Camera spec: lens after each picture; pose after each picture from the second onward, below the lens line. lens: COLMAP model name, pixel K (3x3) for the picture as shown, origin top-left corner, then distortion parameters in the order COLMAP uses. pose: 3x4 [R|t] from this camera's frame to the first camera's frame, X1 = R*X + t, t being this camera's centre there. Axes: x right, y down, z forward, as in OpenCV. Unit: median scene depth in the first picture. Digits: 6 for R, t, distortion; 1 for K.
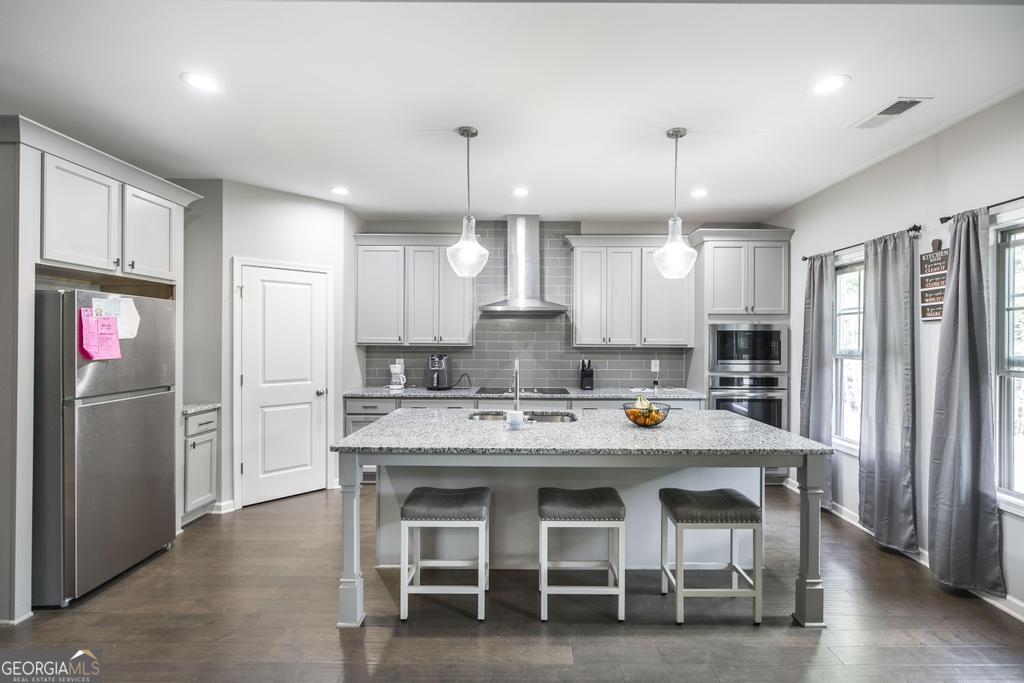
lens RADIAL K [[475.5, 0, 518.0], [0, 475.5, 341.1], [0, 0, 1]] dist [0.000252, 0.000146]
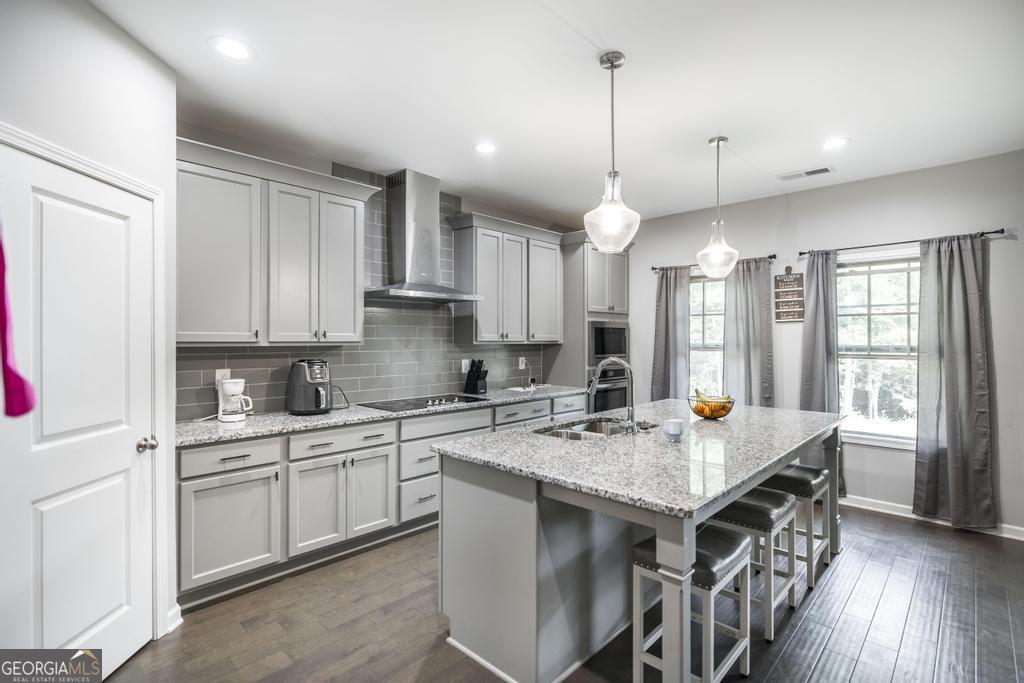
lens RADIAL K [[489.9, 0, 511.9], [0, 489.9, 338.8], [0, 0, 1]] dist [-0.004676, 0.000164]
pose [[0.684796, -0.005114, 0.728717, -0.511590], [0.005554, 0.999983, 0.001799, 0.001028], [-0.728714, 0.002815, 0.684813, 0.380389]]
